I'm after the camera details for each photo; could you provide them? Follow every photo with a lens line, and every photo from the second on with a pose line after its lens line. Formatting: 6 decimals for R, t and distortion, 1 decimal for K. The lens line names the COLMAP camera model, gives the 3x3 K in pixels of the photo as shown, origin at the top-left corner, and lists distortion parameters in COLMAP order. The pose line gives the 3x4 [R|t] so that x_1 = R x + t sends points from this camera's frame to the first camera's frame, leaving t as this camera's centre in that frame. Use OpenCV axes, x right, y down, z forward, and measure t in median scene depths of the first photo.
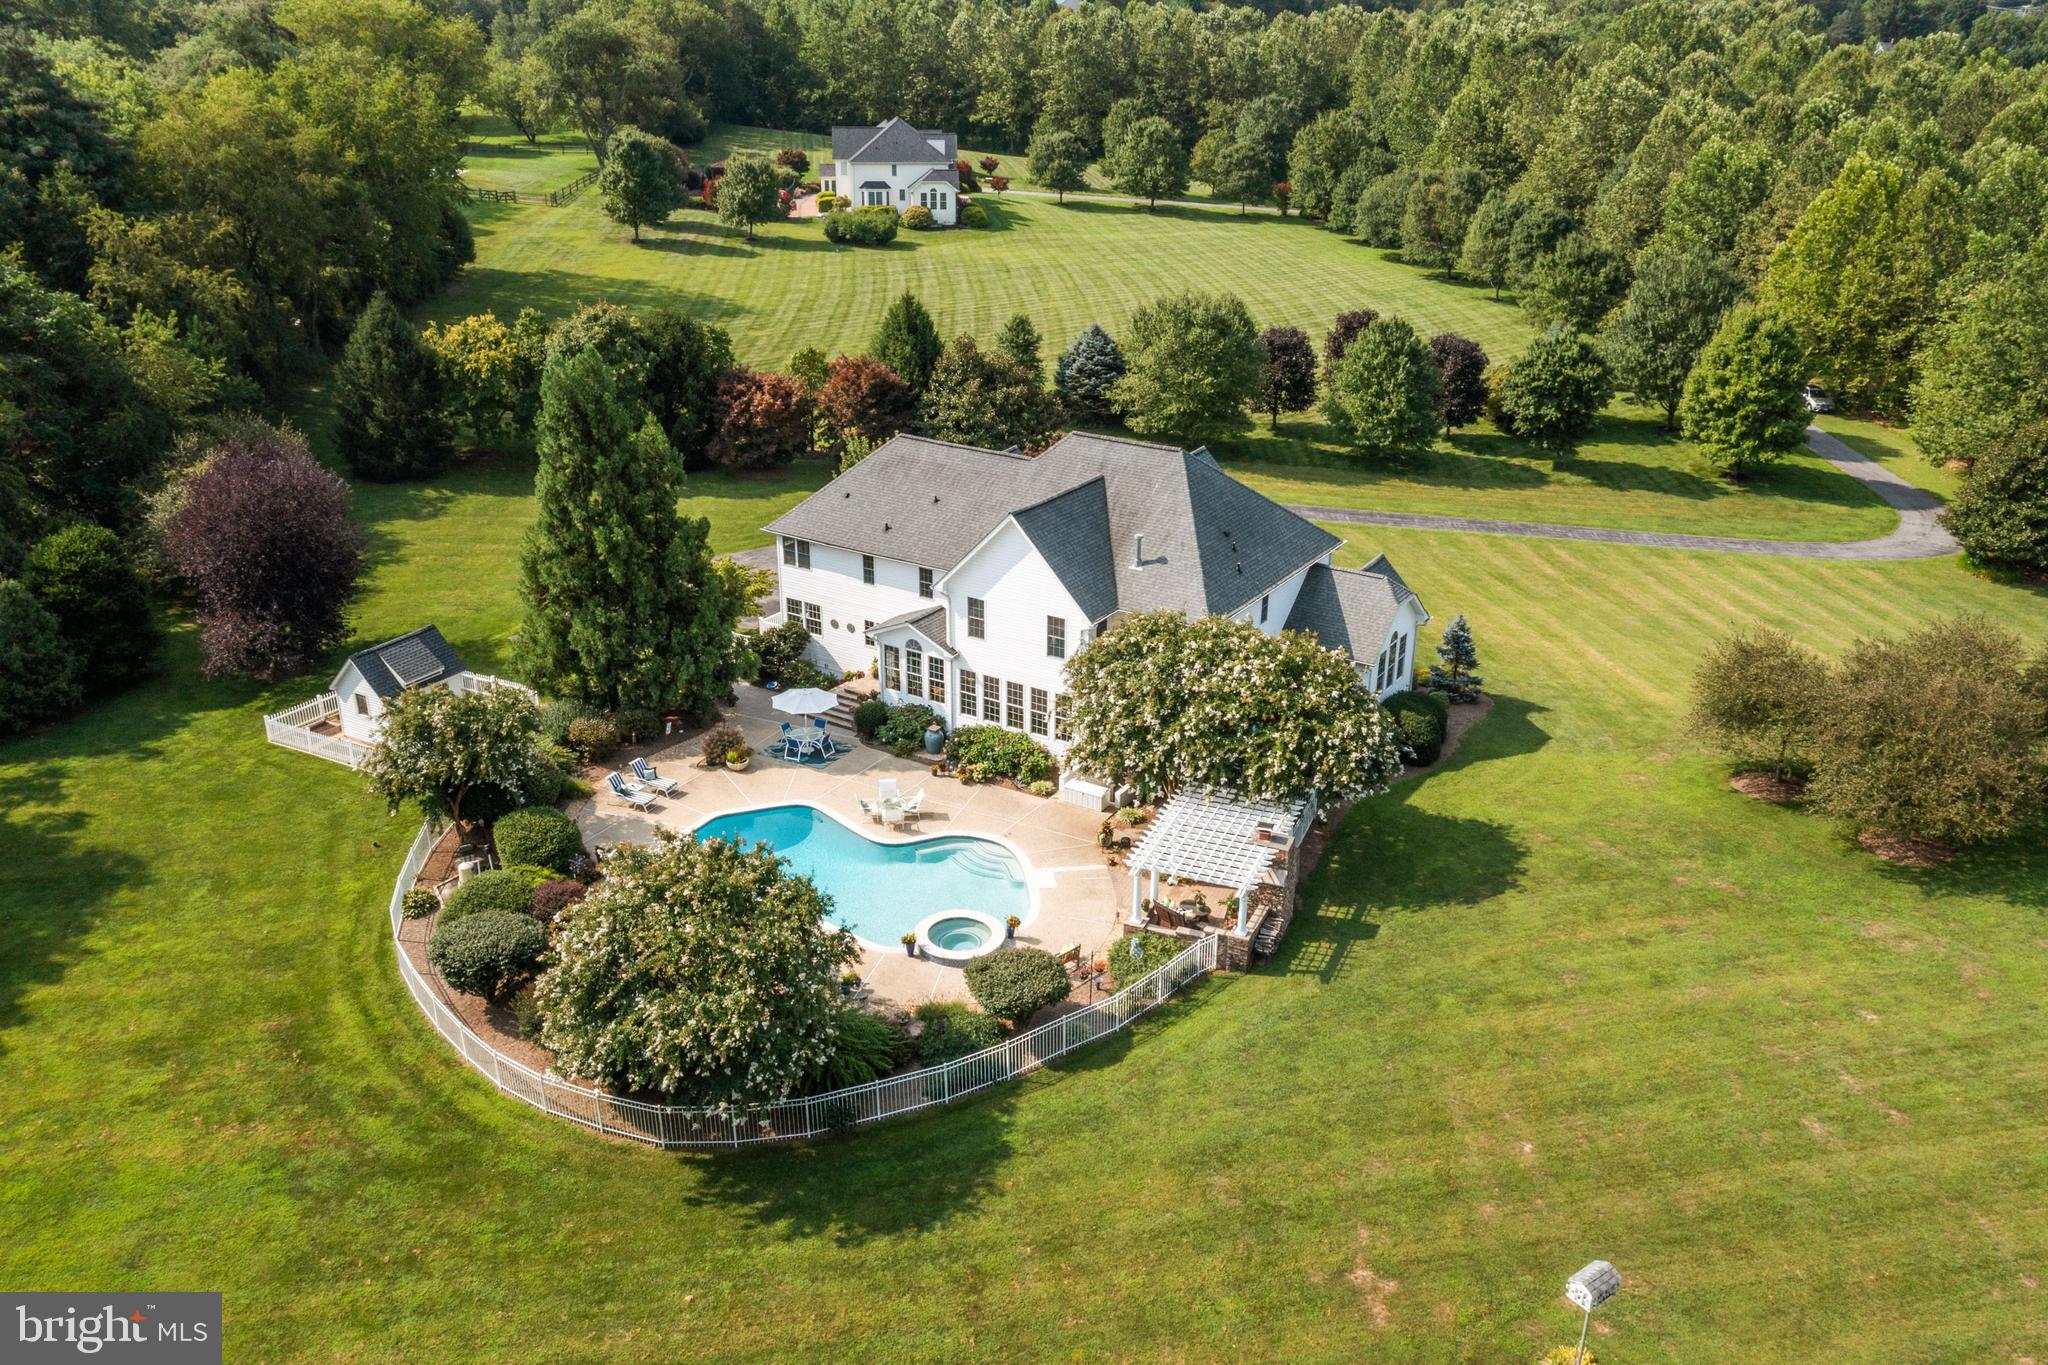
lens RADIAL K [[1624.9, 0, 1033.4], [0, 1624.9, 681.5], [0, 0, 1]] dist [-0.006732, 0.013592]
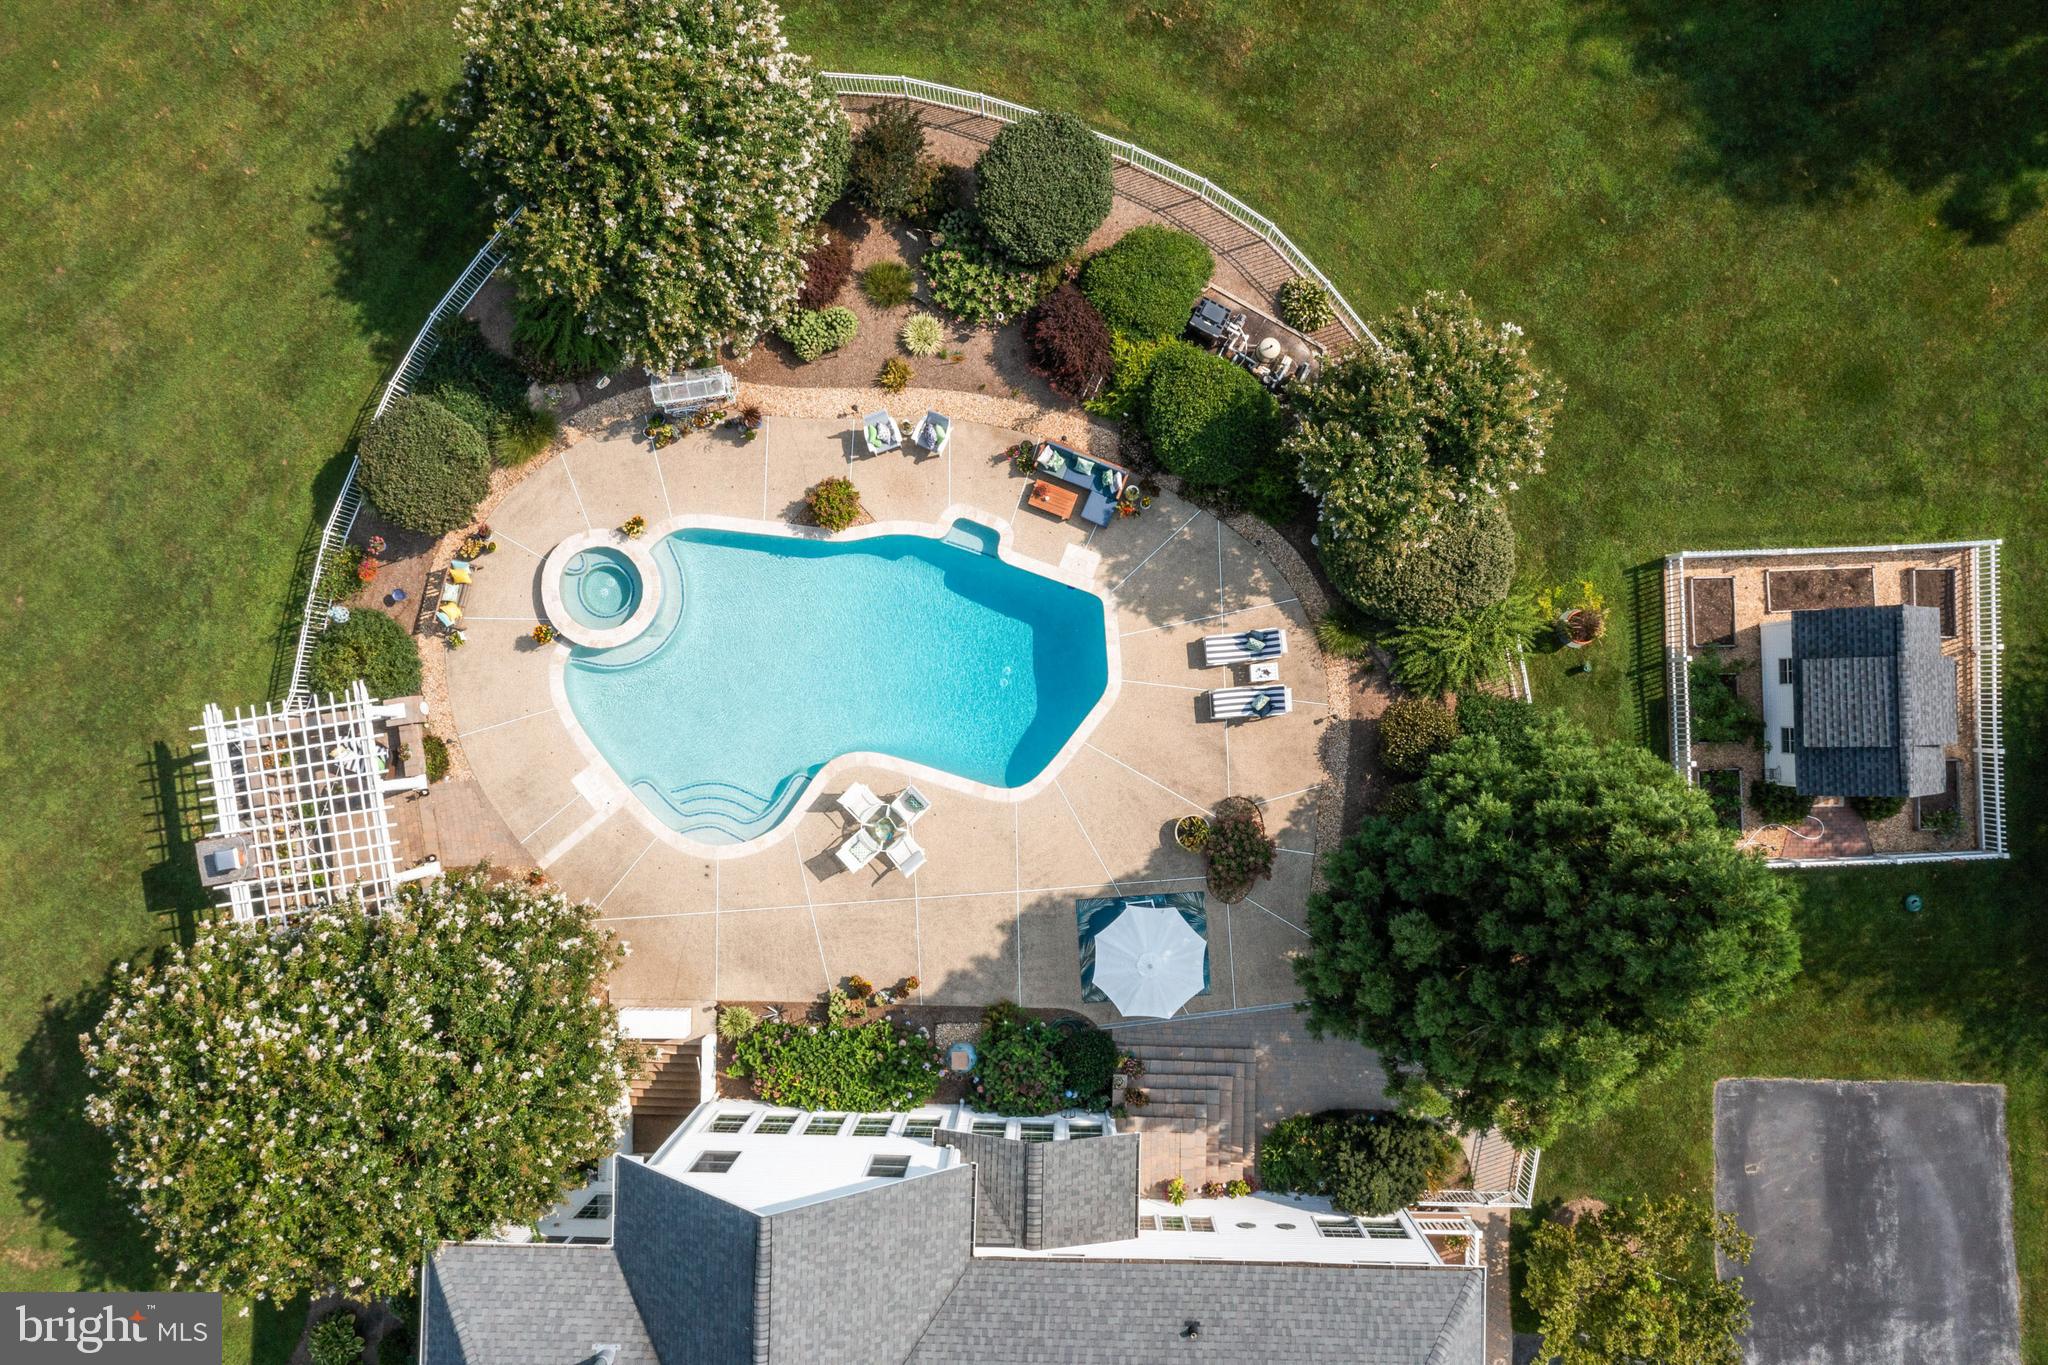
lens RADIAL K [[1634.3, 0, 1029.8], [0, 1634.3, 689.3], [0, 0, 1]] dist [0.000069, 0.009879]
pose [[-0.852511, 0.522668, 0.006625, -0.156994], [-0.197990, -0.334614, 0.921322, -0.485472], [0.483762, 0.784125, 0.388745, 0.661127]]
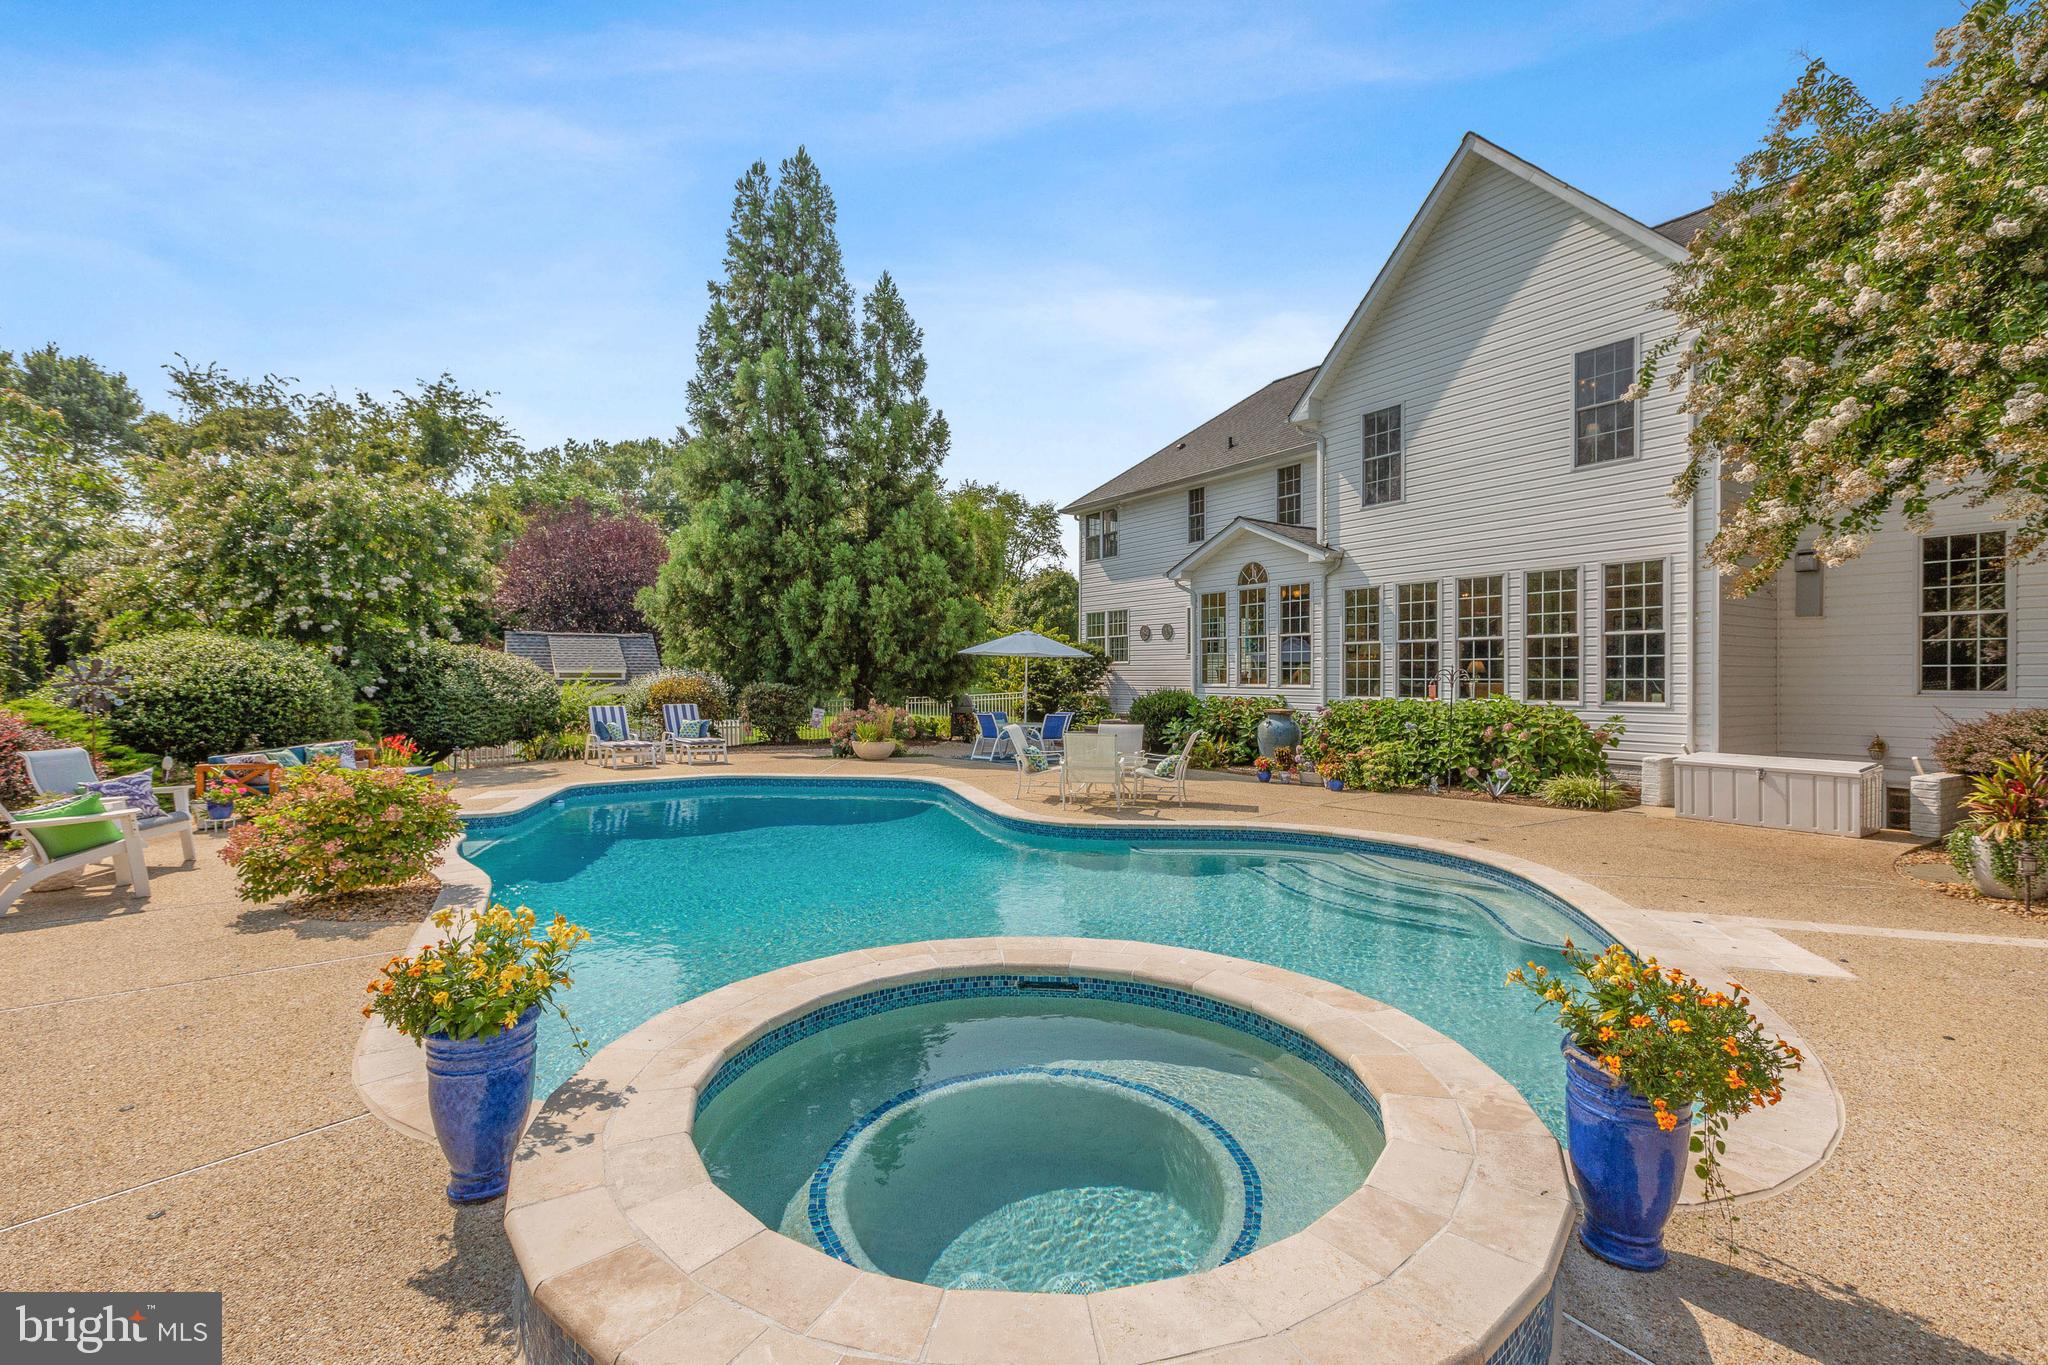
lens RADIAL K [[919.5, 0, 1028.7], [0, 919.5, 669.0], [0, 0, 1]] dist [-0.000143, -0.000014]
pose [[0.908283, -0.009032, -0.418258, -0.017197], [-0.160028, 0.916233, -0.367299, 0.121659], [0.386539, 0.400544, 0.830754, 0.747292]]
